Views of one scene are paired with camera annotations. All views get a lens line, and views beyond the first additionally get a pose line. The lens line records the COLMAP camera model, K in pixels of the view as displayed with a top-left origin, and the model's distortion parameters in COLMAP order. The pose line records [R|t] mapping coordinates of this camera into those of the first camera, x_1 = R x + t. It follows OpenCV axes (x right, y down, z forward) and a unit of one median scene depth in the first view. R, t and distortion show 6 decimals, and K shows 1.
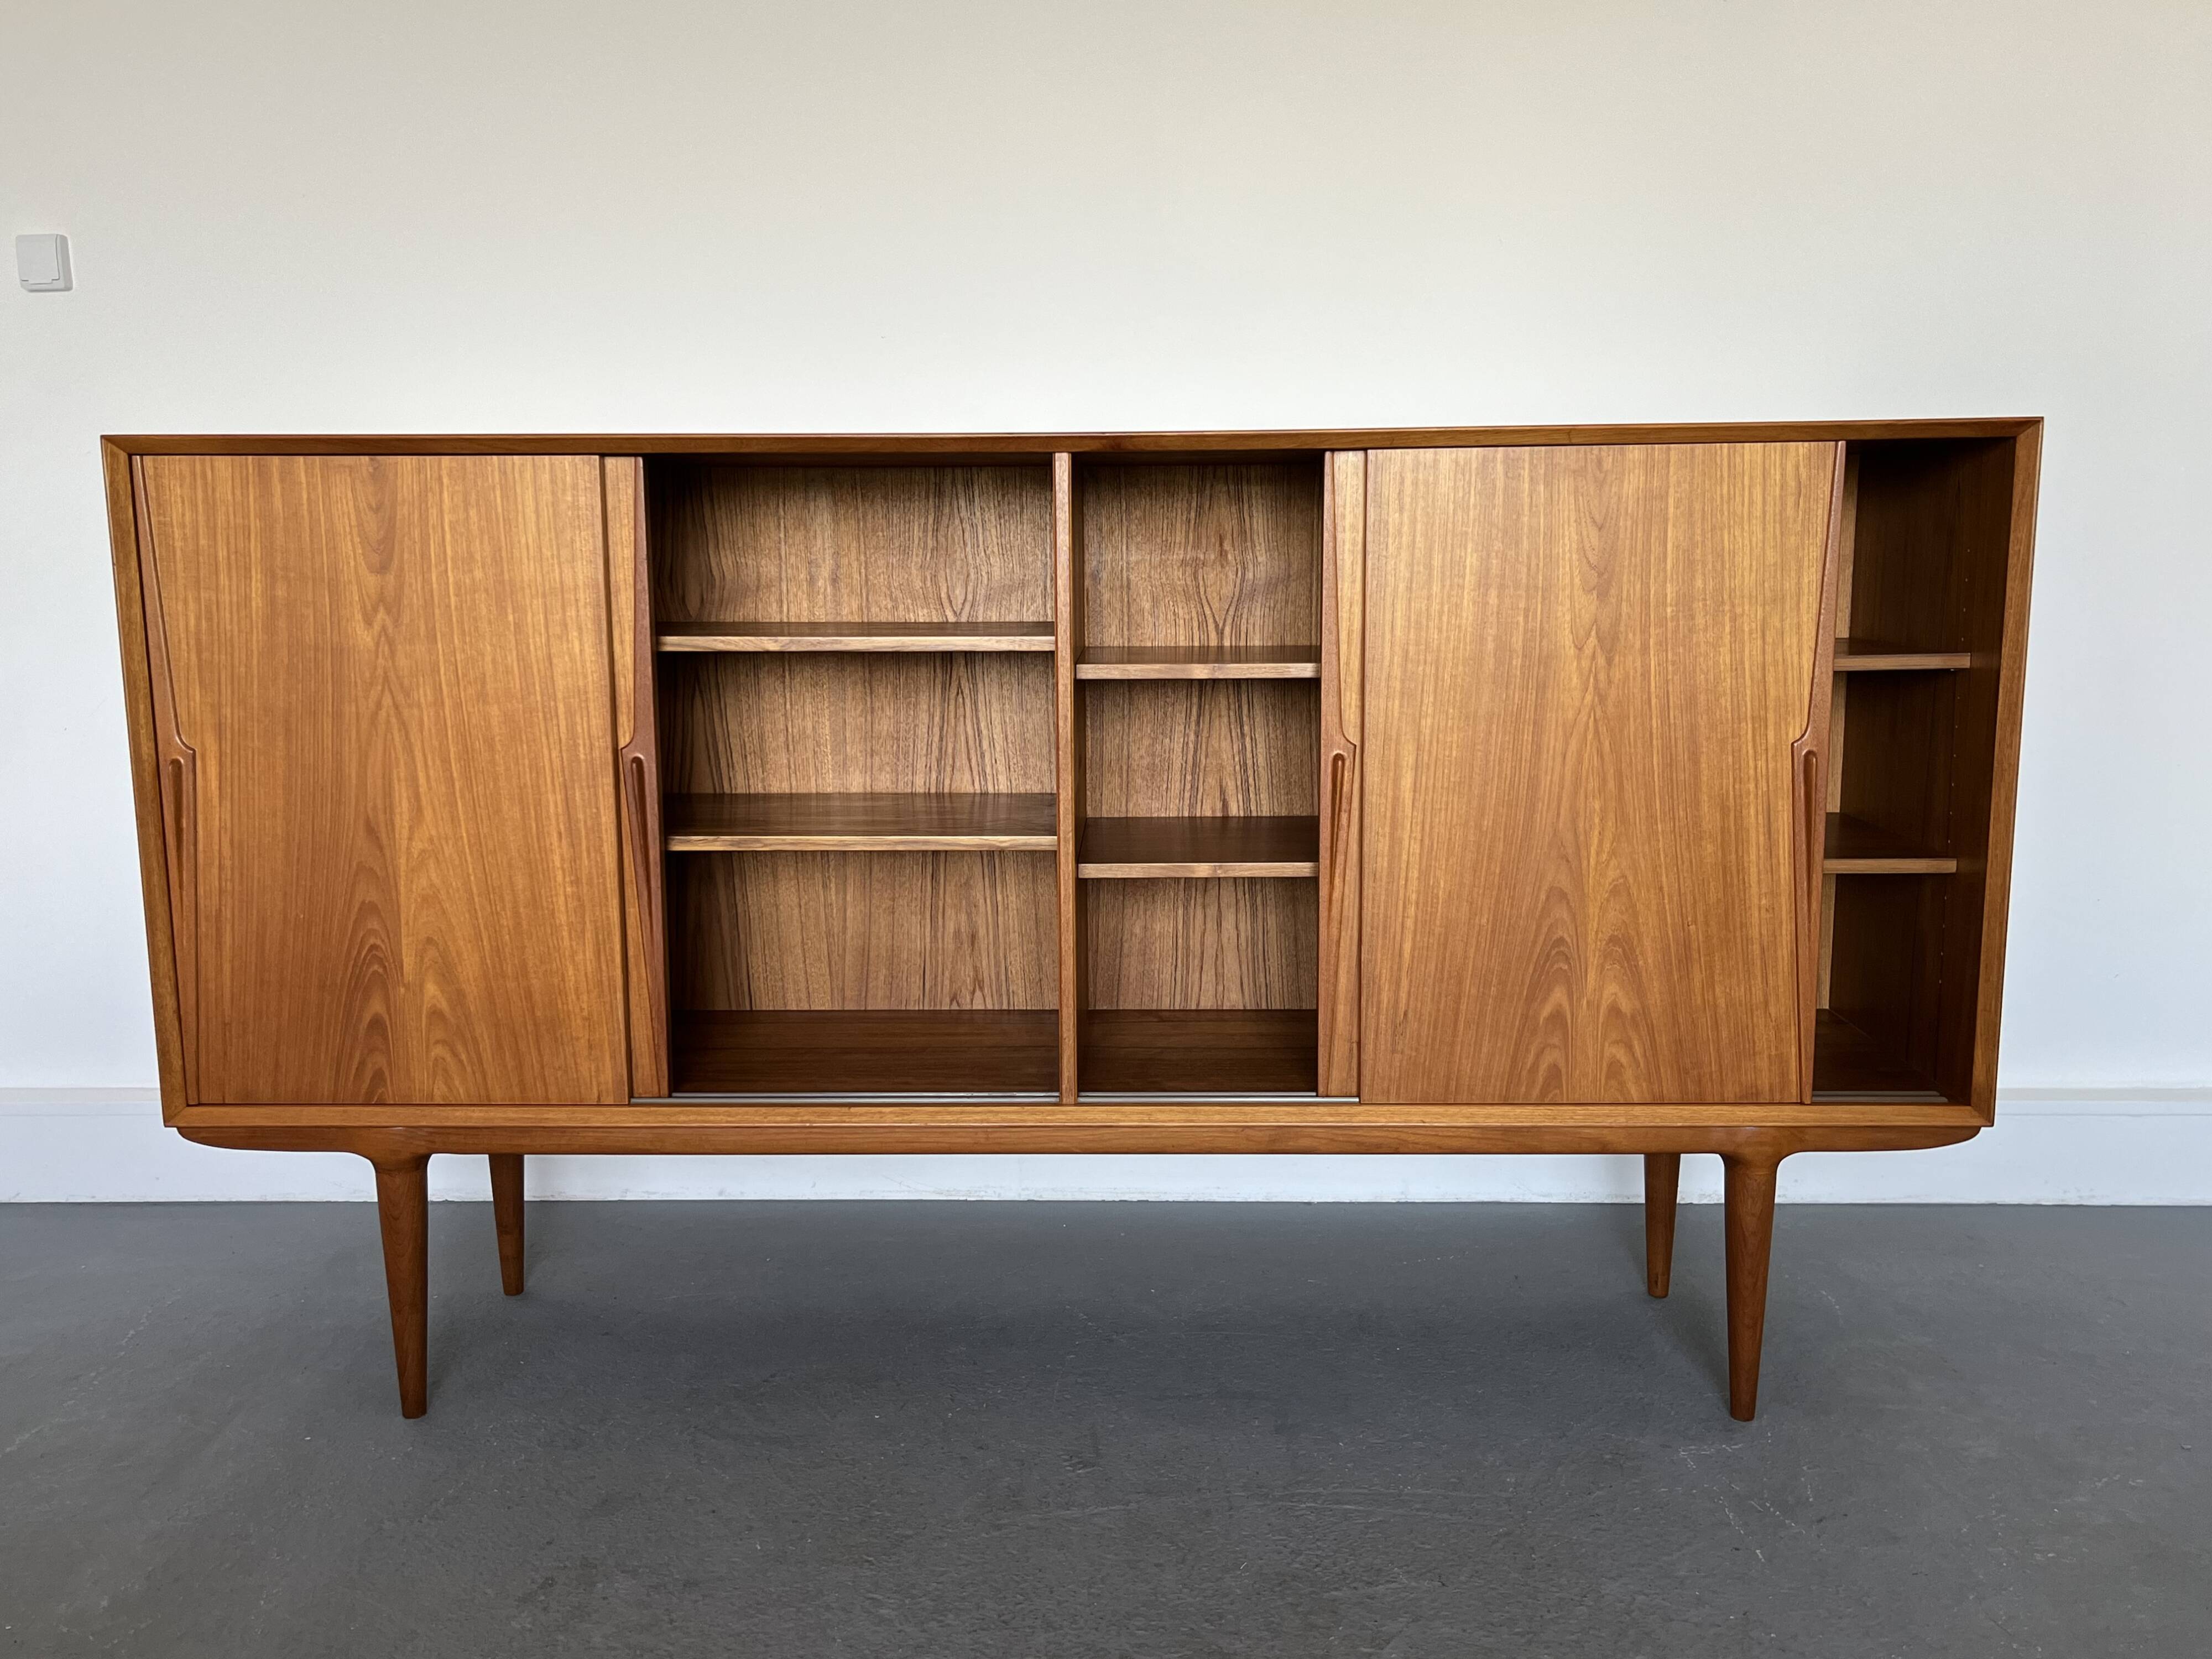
lens RADIAL K [[1890.1, 0, 1097.4], [0, 1890.1, 836.6], [0, 0, 1]] dist [0.070103, -0.091430]
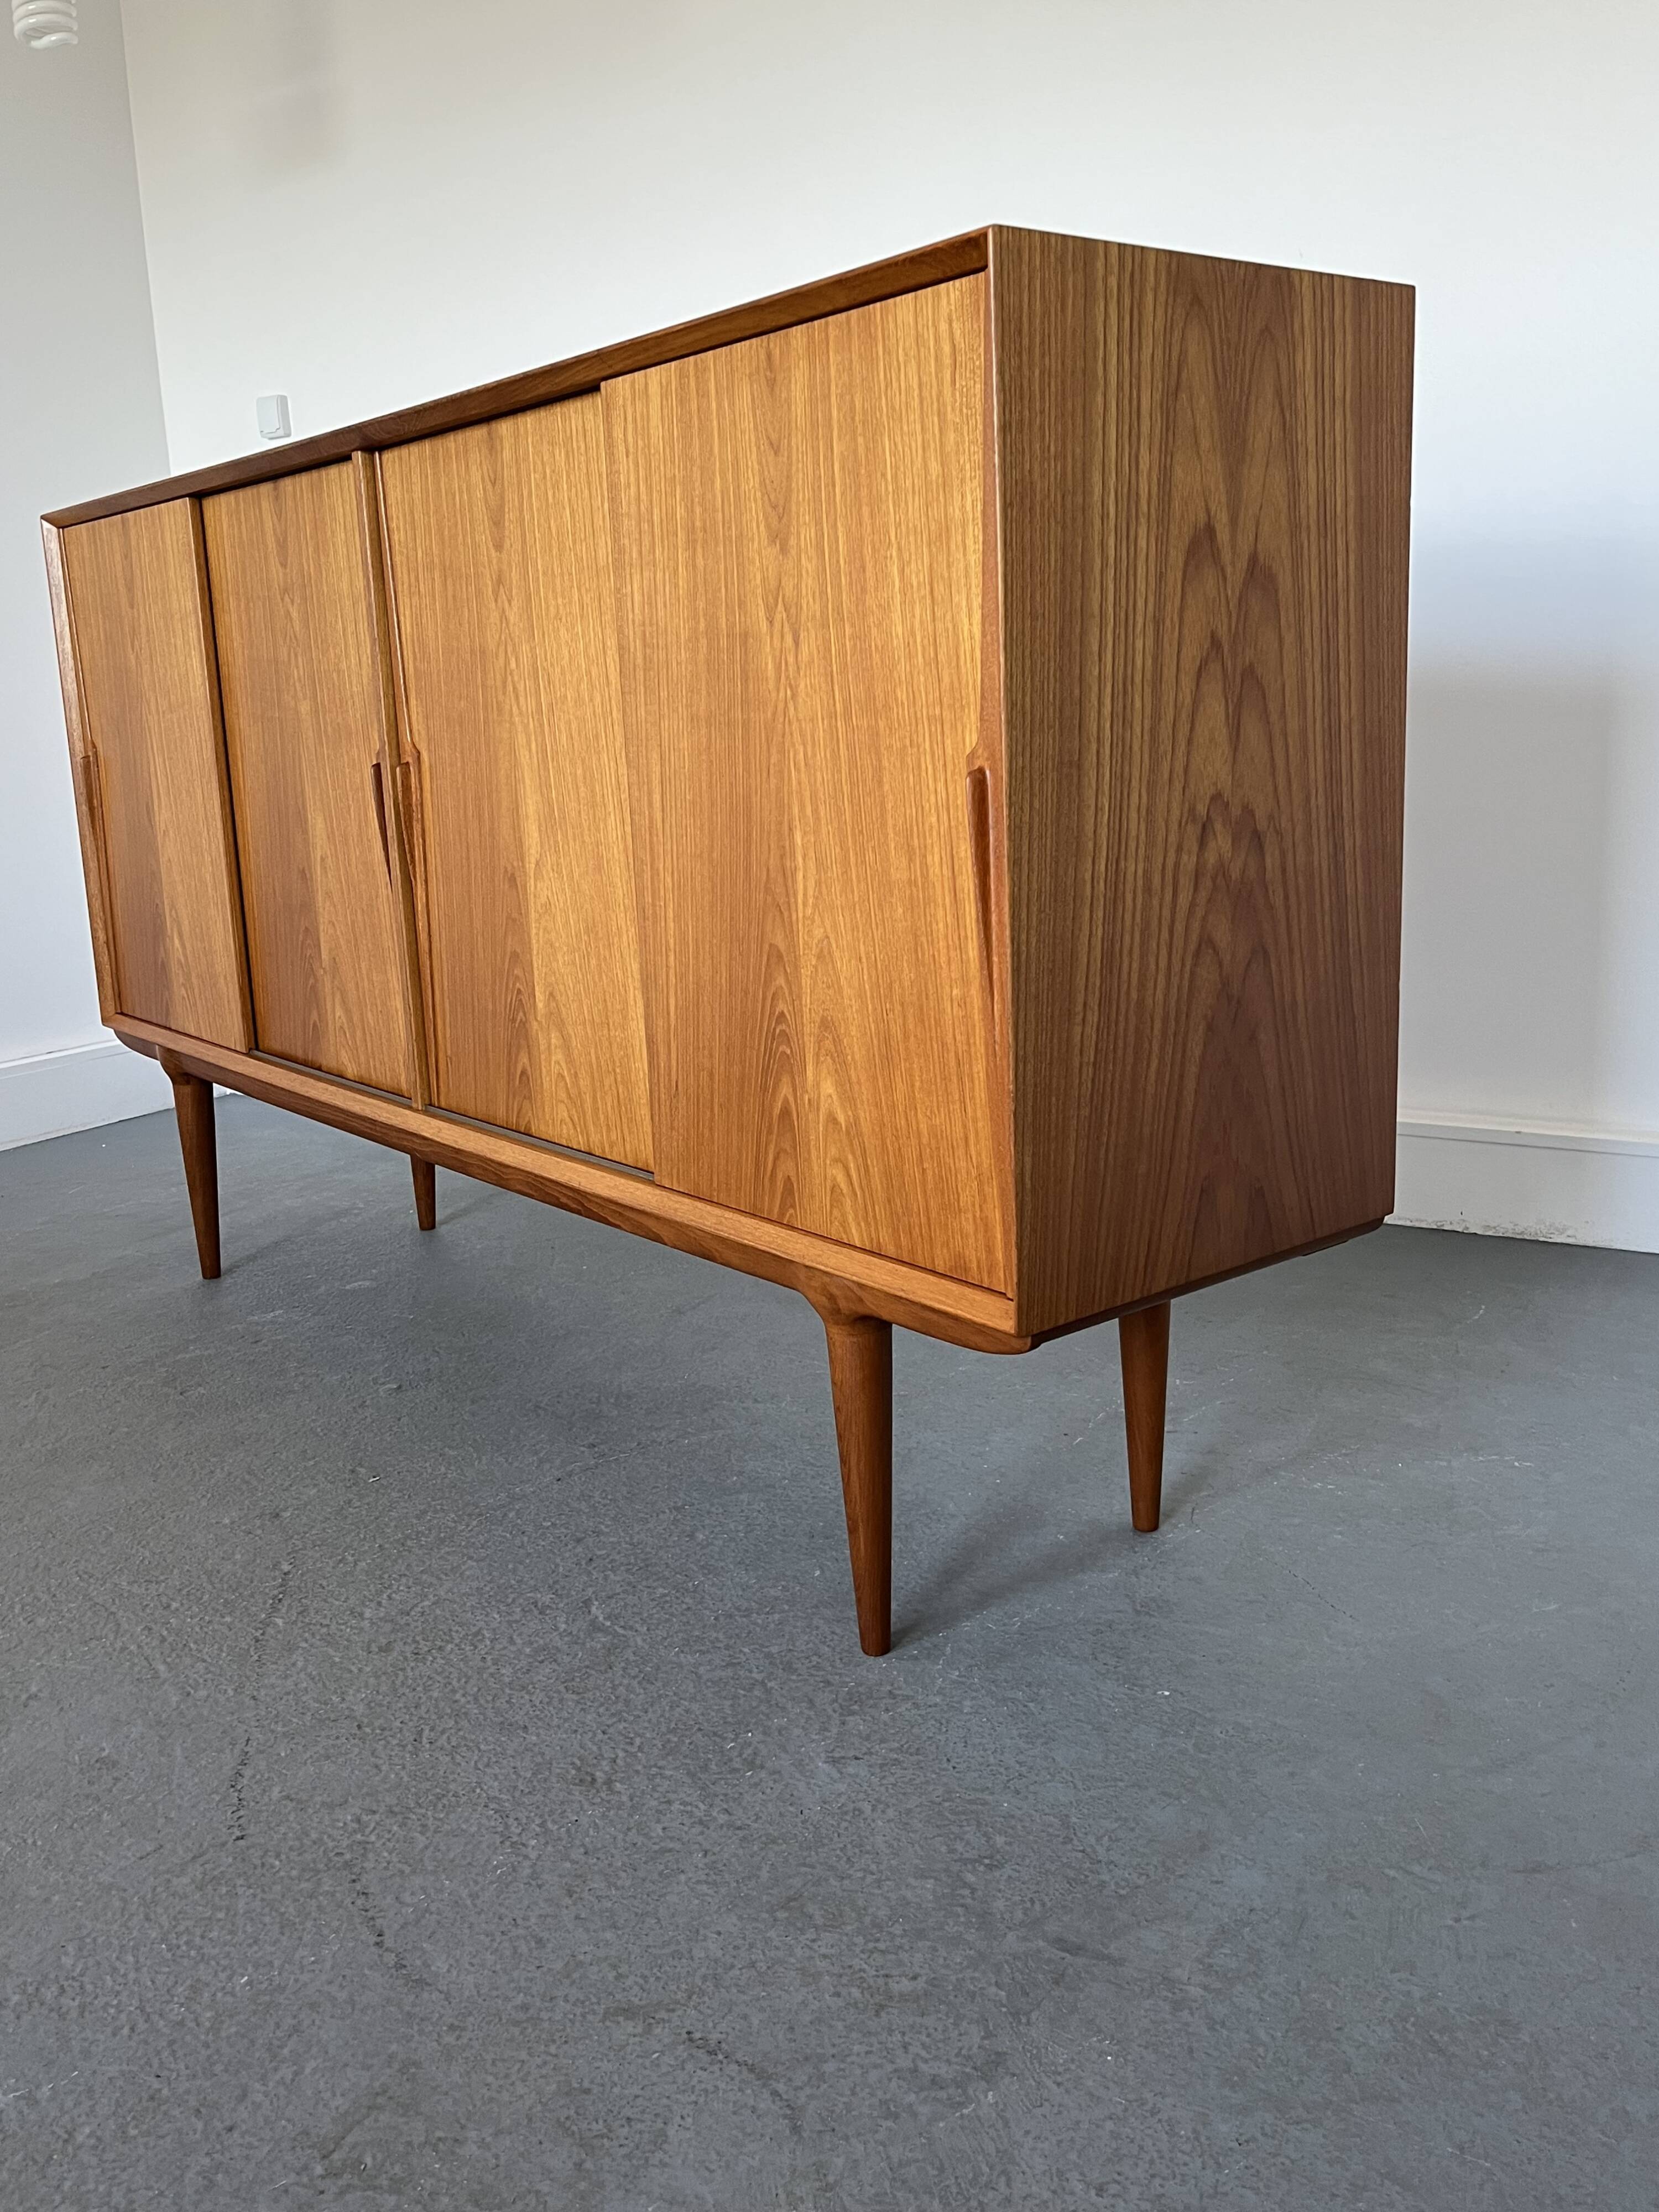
lens RADIAL K [[1890.1, 0, 811.6], [0, 1890.1, 1097.3], [0, 0, 1]] dist [0.070103, -0.091430]
pose [[0.636333, 0.146585, -0.757359, 0.196797], [-0.082534, 0.989082, 0.122089, -0.001597], [0.766987, -0.015181, 0.641483, 0.122534]]
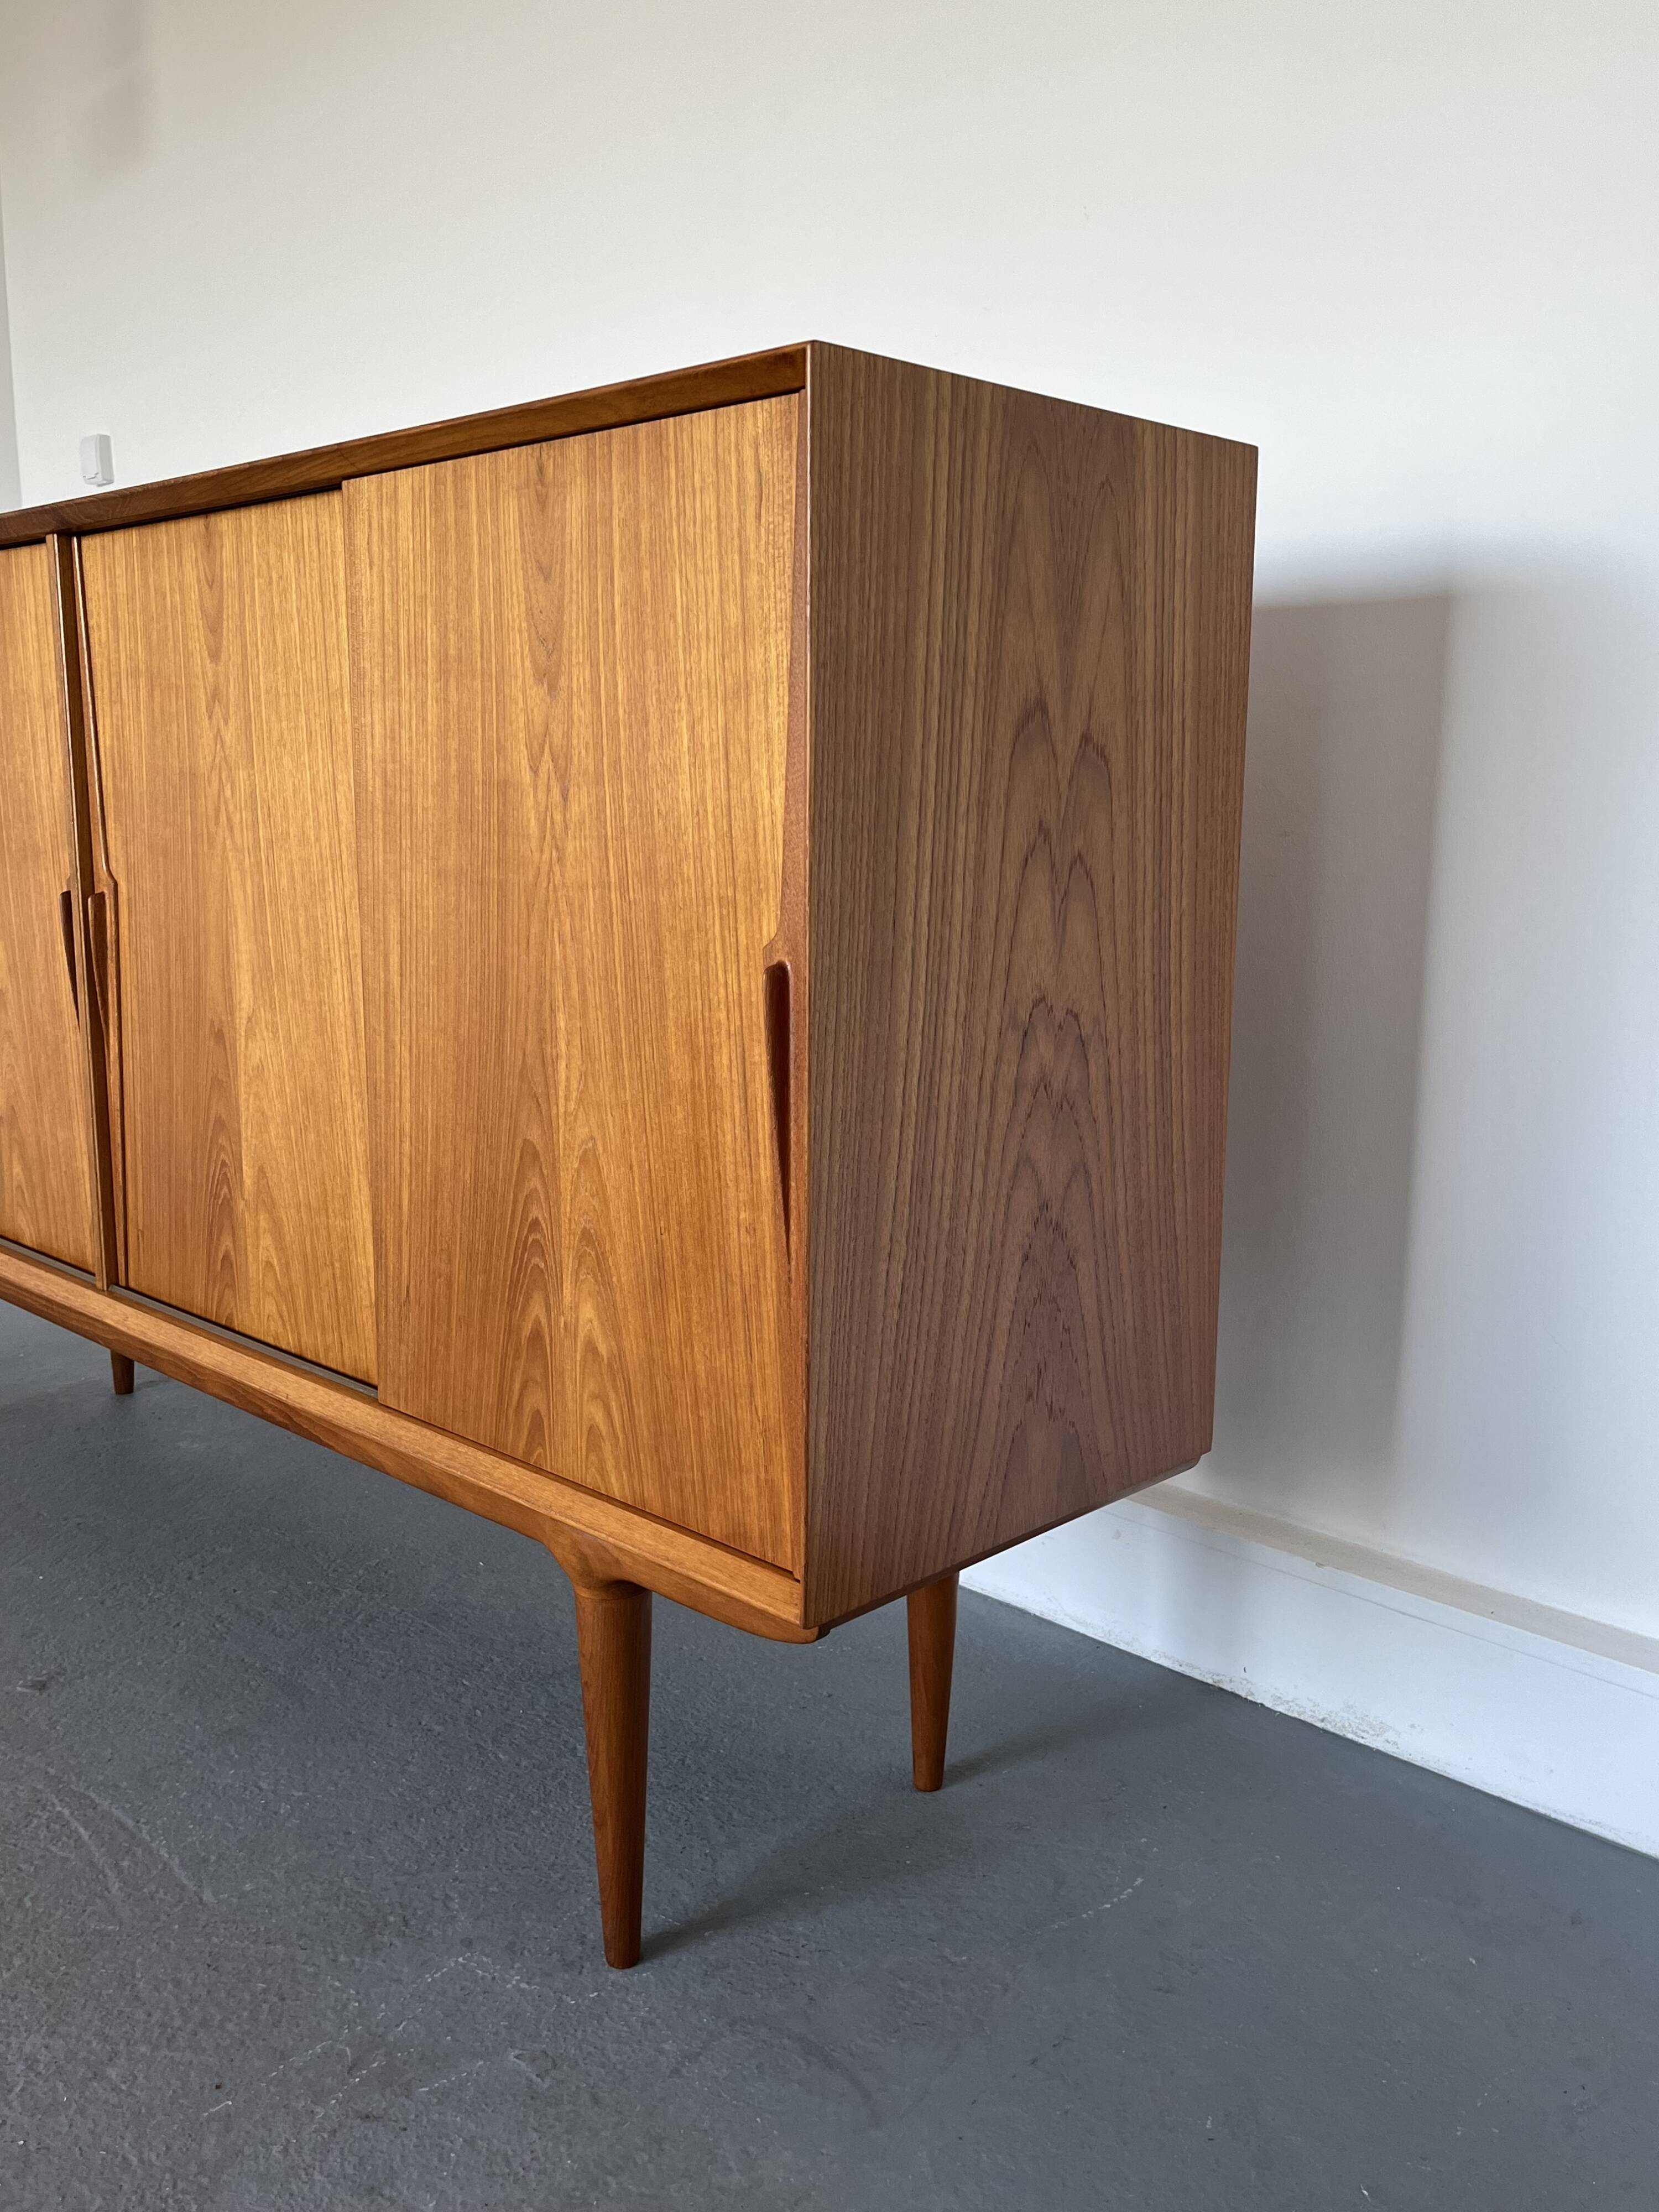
lens RADIAL K [[1890.1, 0, 816.1], [0, 1890.1, 1129.9], [0, 0, 1]] dist [0.070103, -0.091430]
pose [[0.730572, 0.138443, -0.668654, 0.176567], [-0.120405, 0.990006, 0.073423, -0.008769], [0.672136, 0.026868, 0.739940, 0.136790]]
